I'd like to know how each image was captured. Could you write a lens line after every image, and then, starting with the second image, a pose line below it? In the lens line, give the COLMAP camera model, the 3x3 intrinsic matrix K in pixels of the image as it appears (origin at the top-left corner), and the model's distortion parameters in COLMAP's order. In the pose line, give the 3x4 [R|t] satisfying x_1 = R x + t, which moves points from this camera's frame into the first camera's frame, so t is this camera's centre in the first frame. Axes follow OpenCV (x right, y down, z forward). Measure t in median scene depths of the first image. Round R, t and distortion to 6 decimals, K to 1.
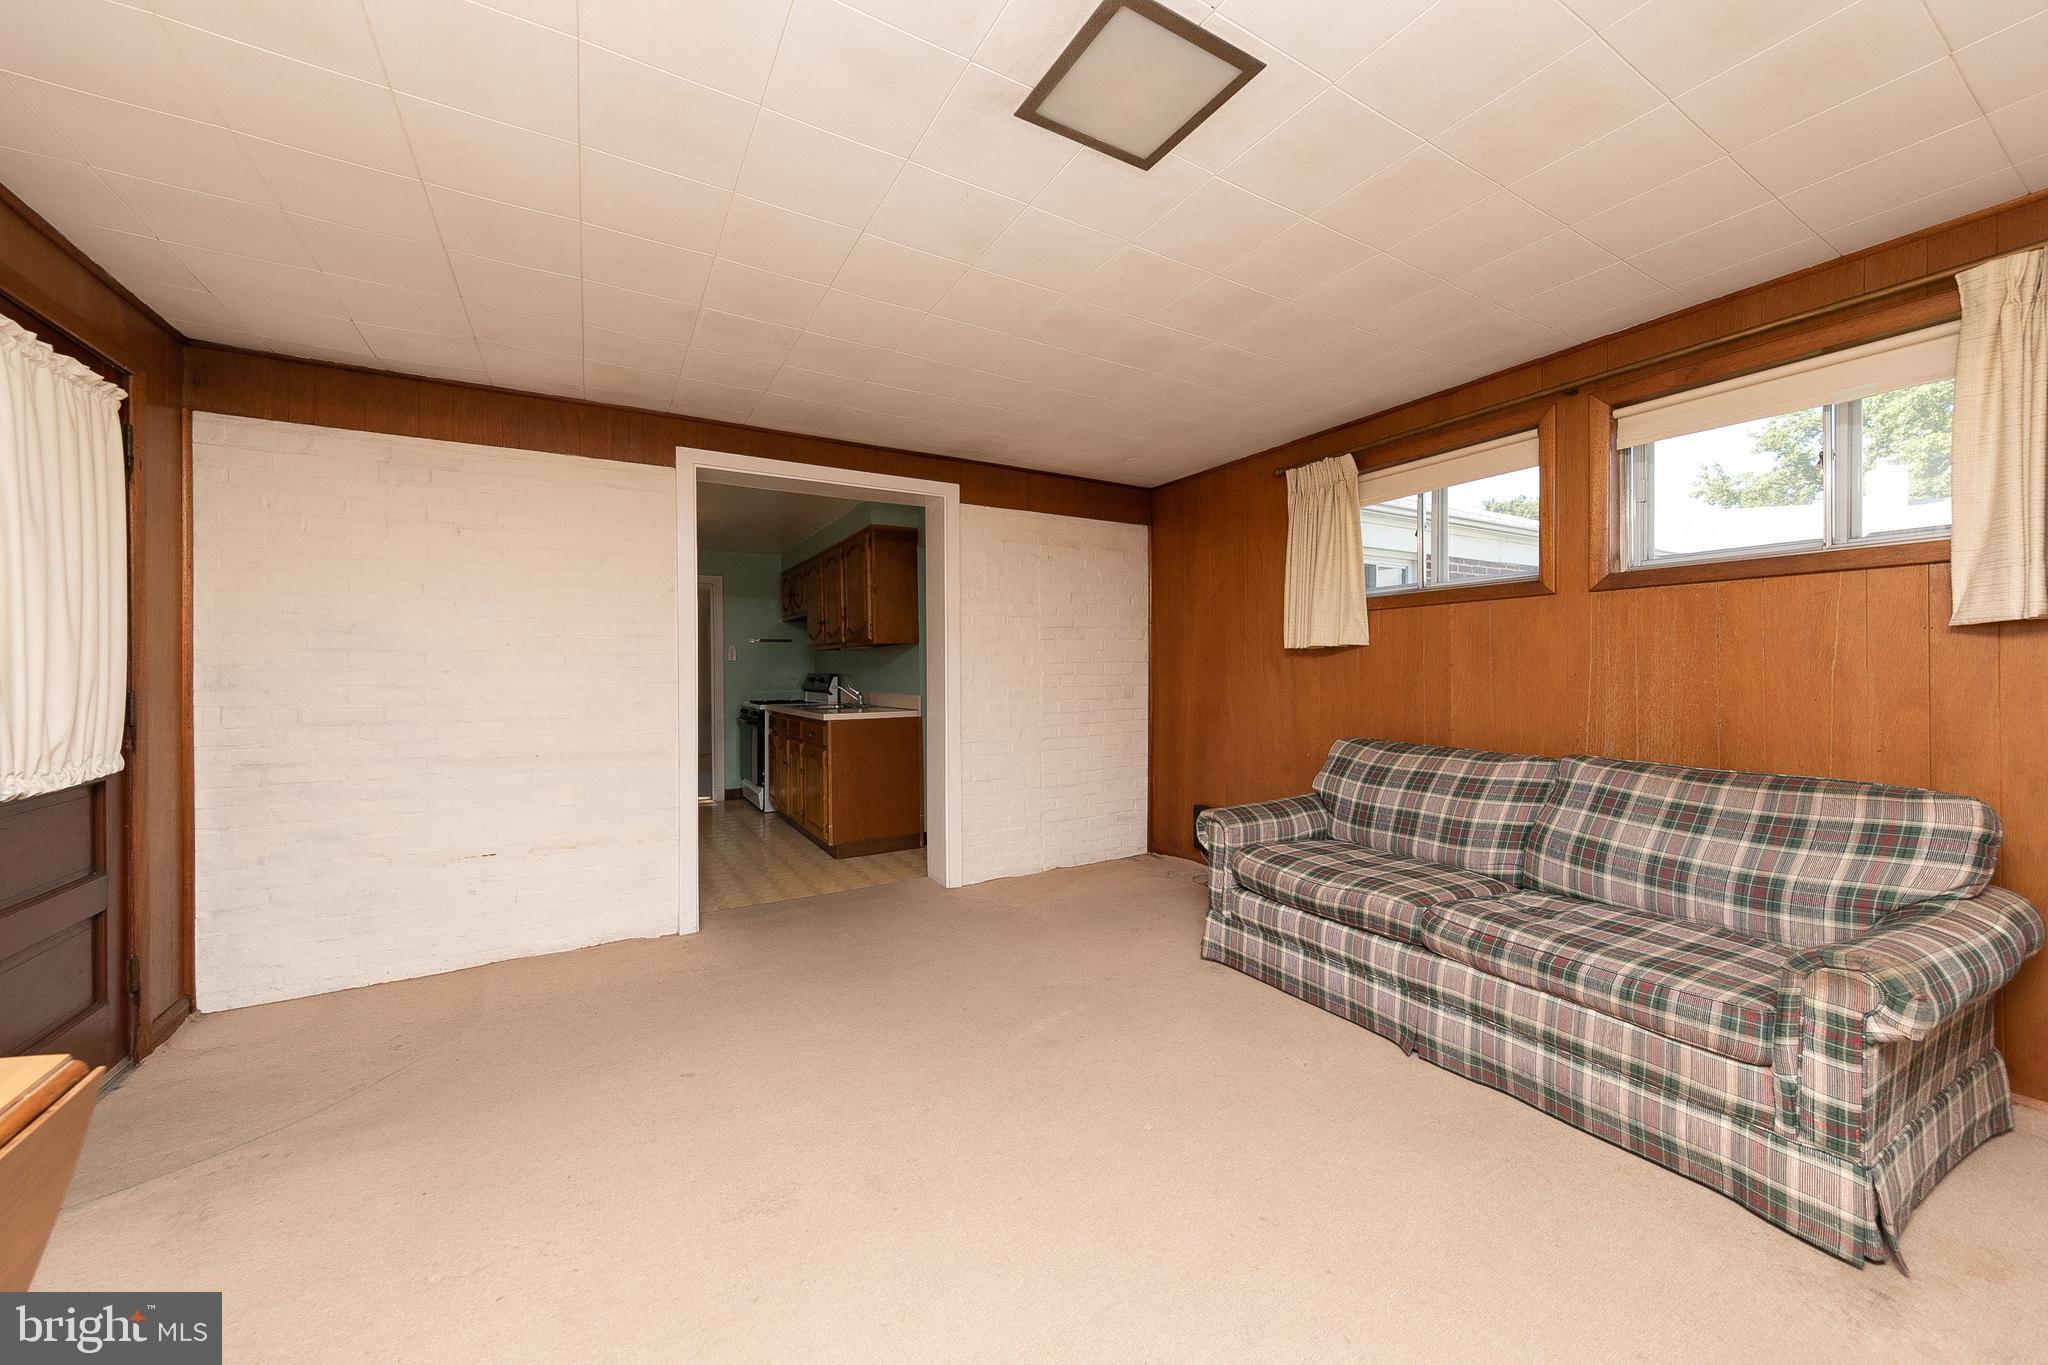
lens RADIAL K [[743.5, 0, 1023.4], [0, 743.5, 675.9], [0, 0, 1]] dist [0.011692, -0.000329]
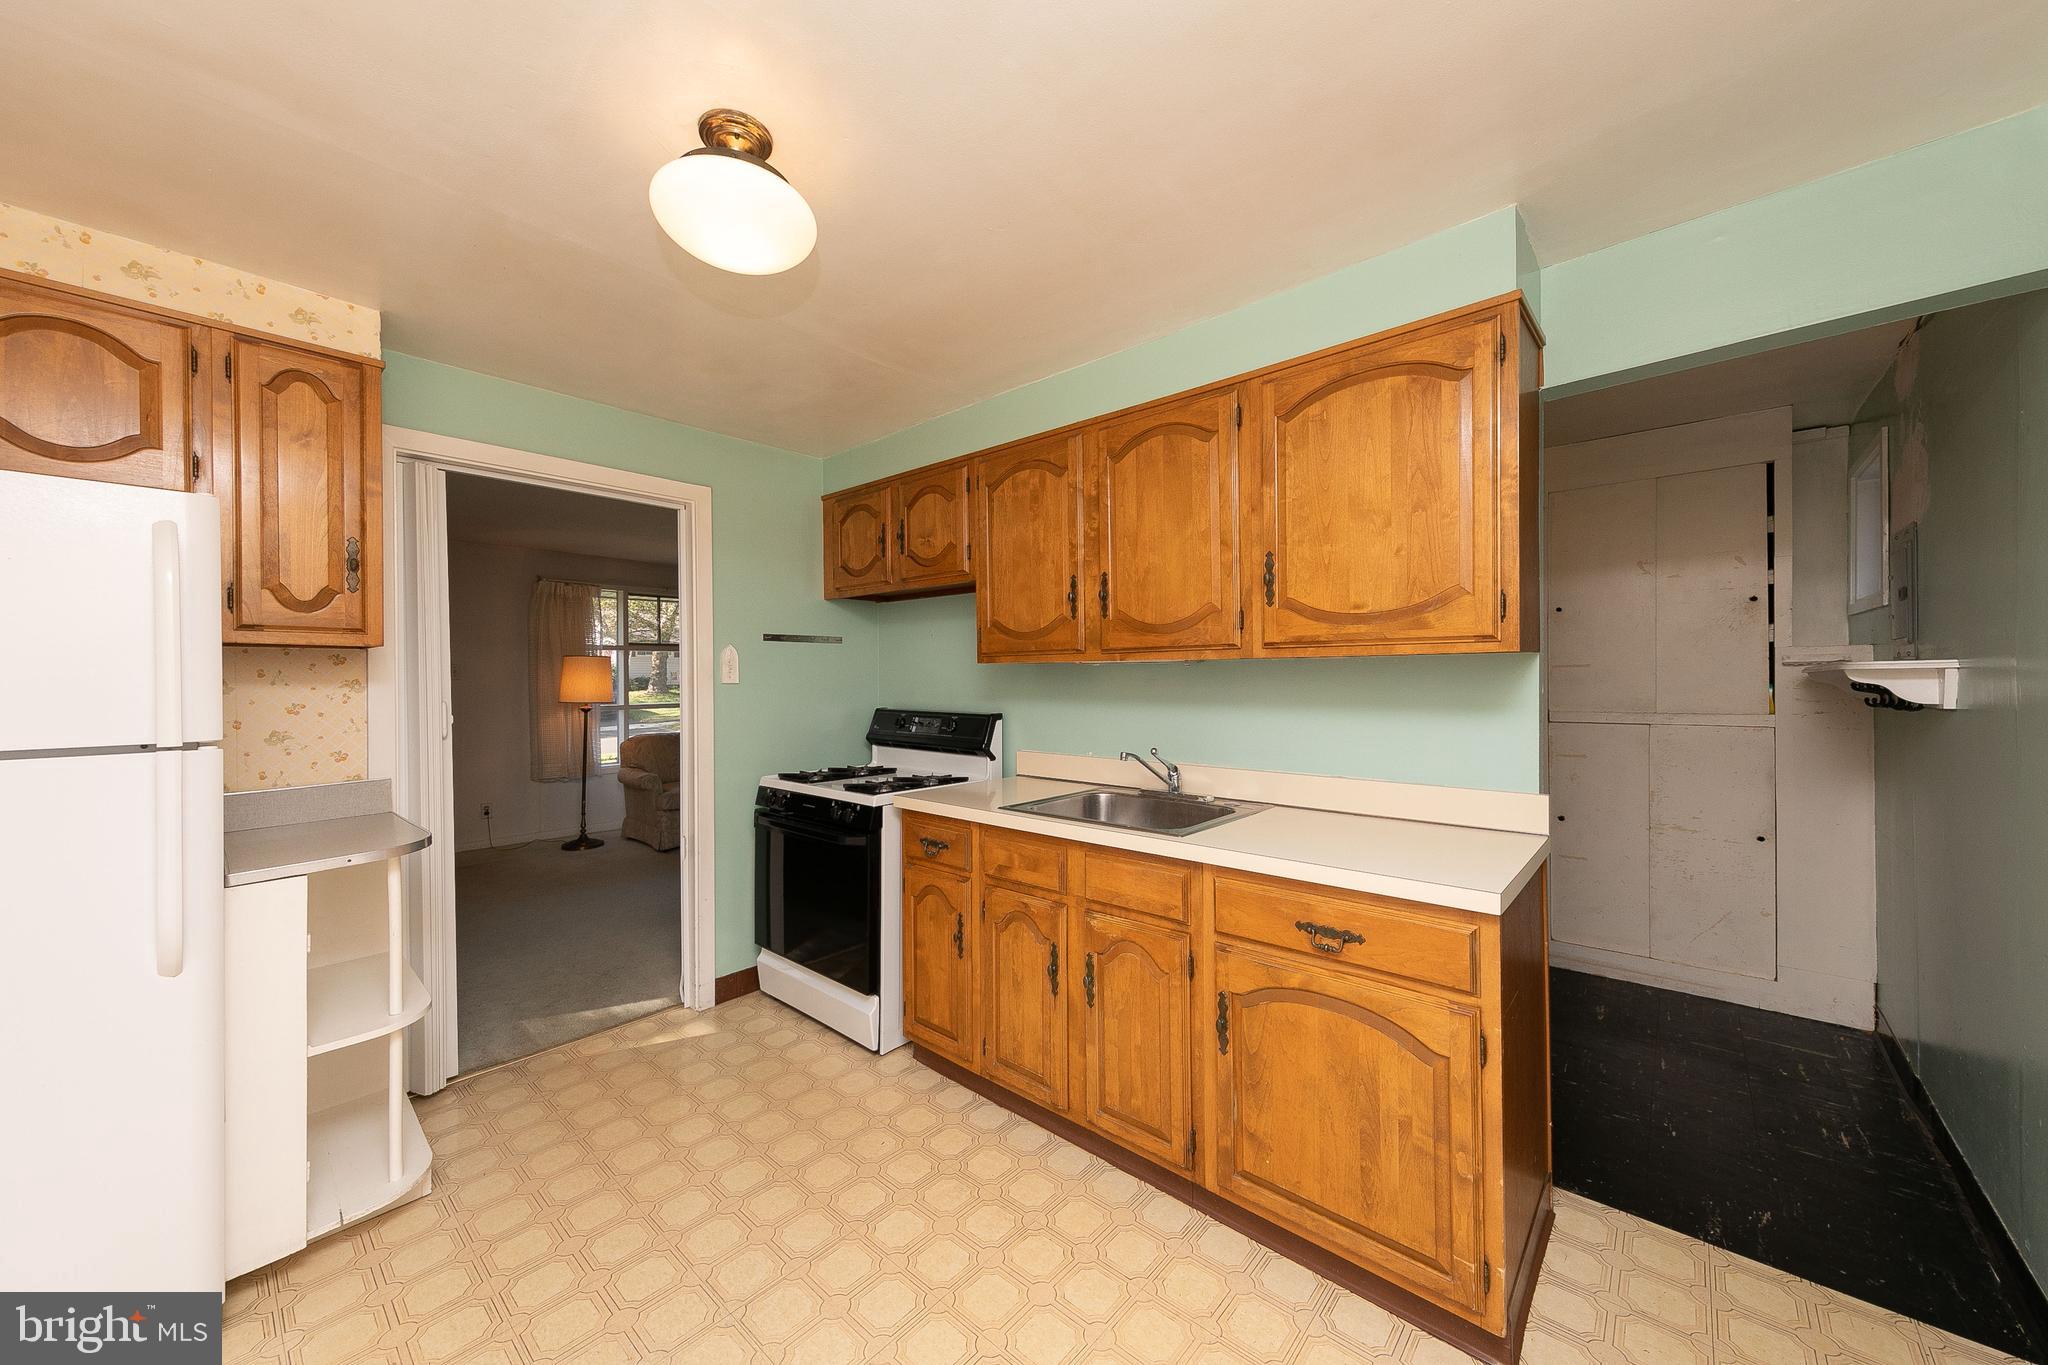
lens RADIAL K [[743.5, 0, 1018.1], [0, 743.5, 673.2], [0, 0, 1]] dist [0.011692, -0.000329]
pose [[0.952813, -0.008644, 0.303436, -0.961192], [0.008113, 0.999963, 0.003011, -0.075948], [-0.303451, -0.000407, 0.952847, 1.380524]]
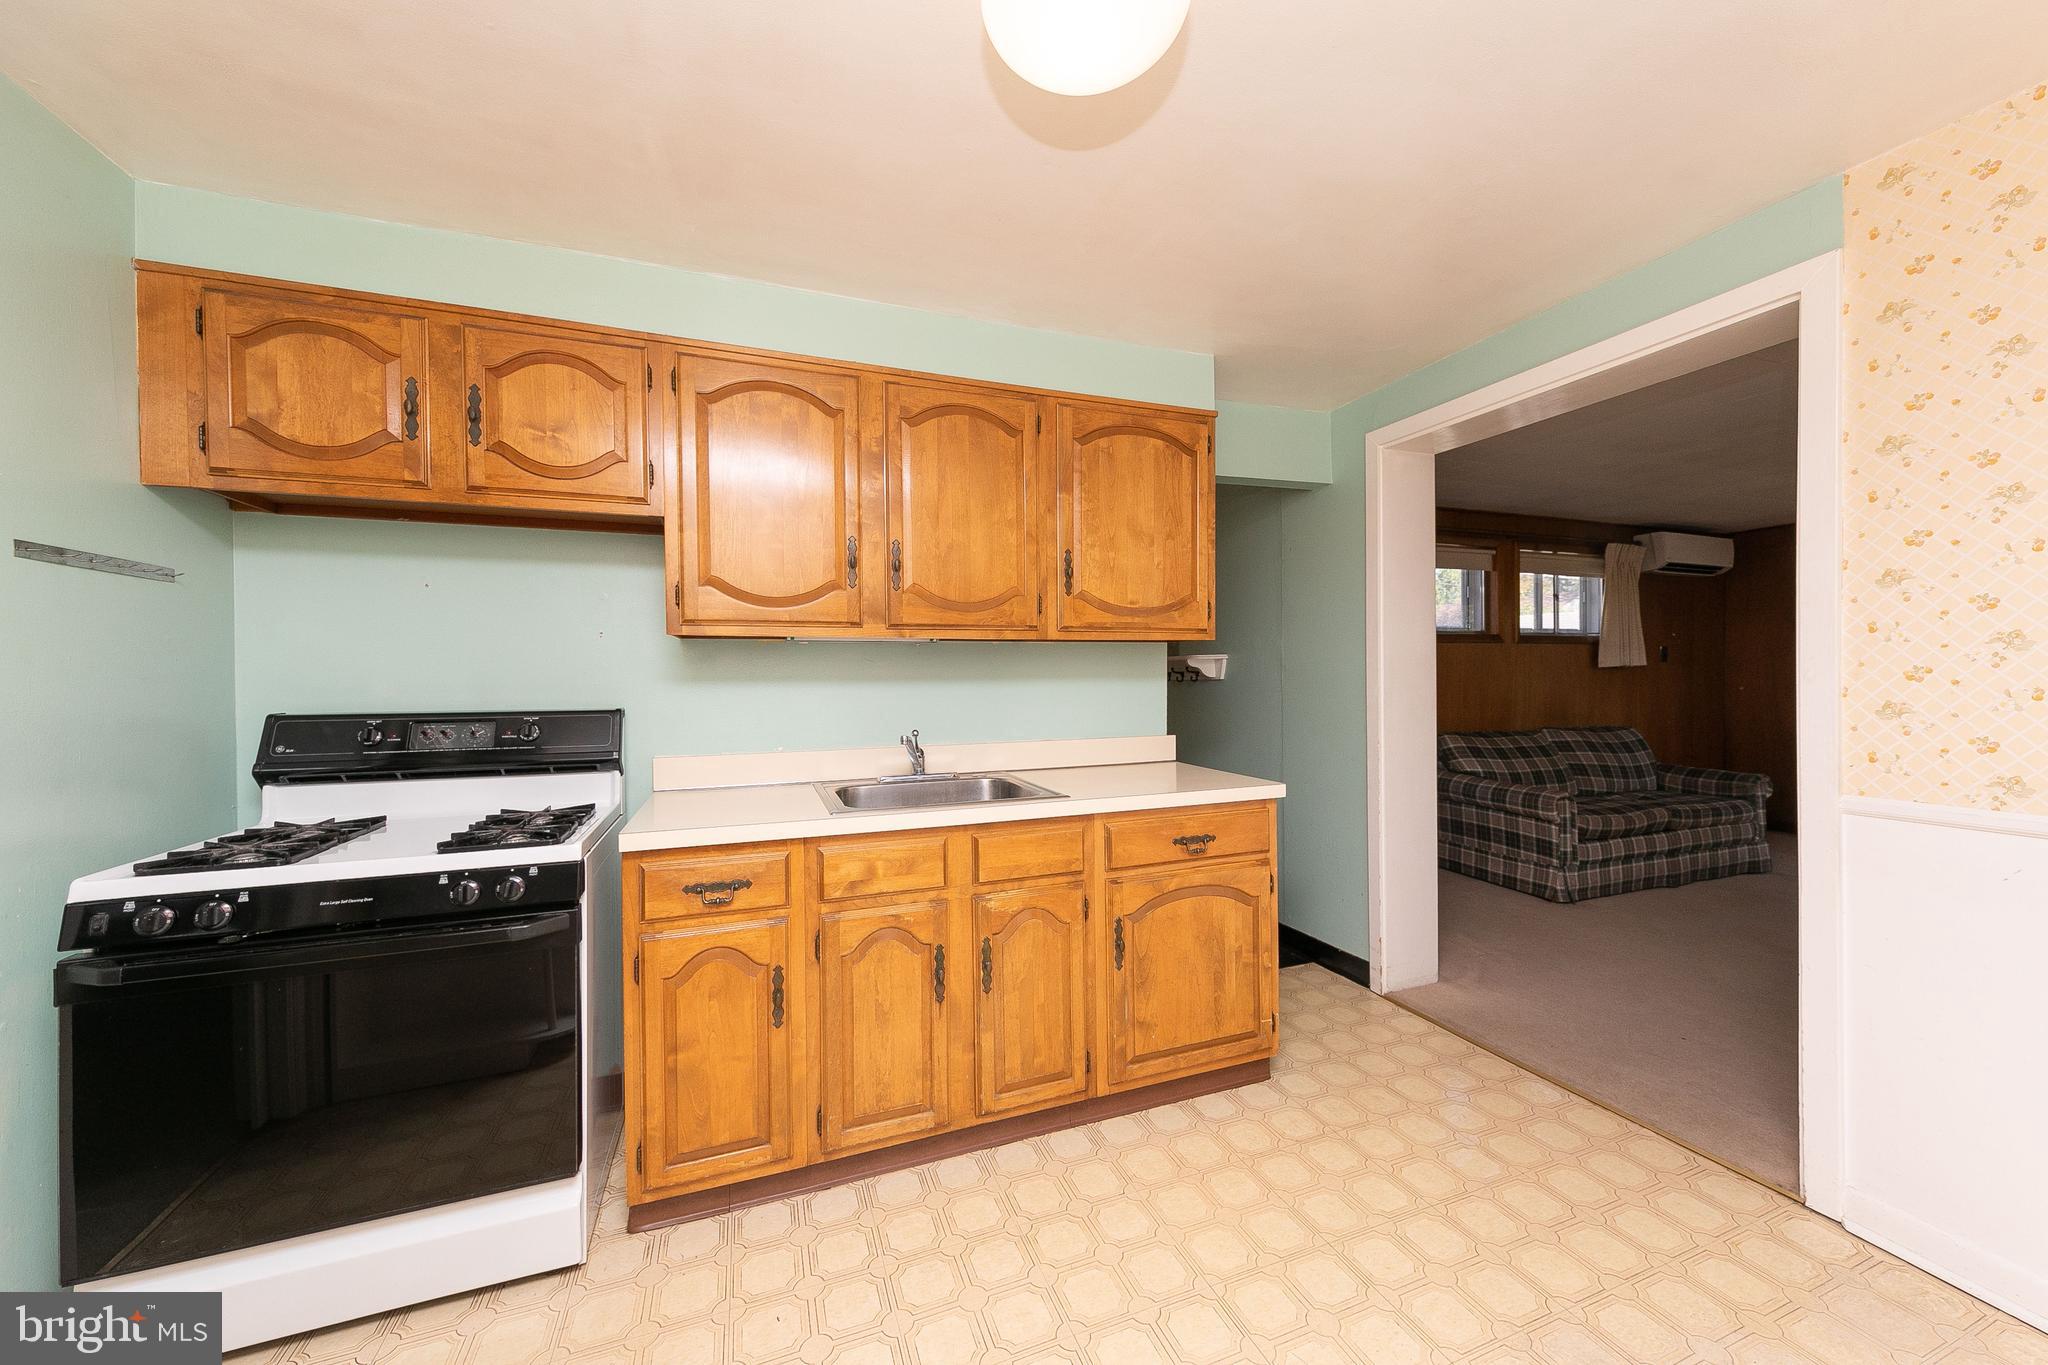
lens RADIAL K [[743.5, 0, 1022.4], [0, 743.5, 678.1], [0, 0, 1]] dist [0.011692, -0.000329]
pose [[0.169624, -0.007782, 0.985478, -1.420826], [0.003787, 0.999967, 0.007244, -0.044015], [-0.985502, 0.002503, 0.169647, 1.982124]]
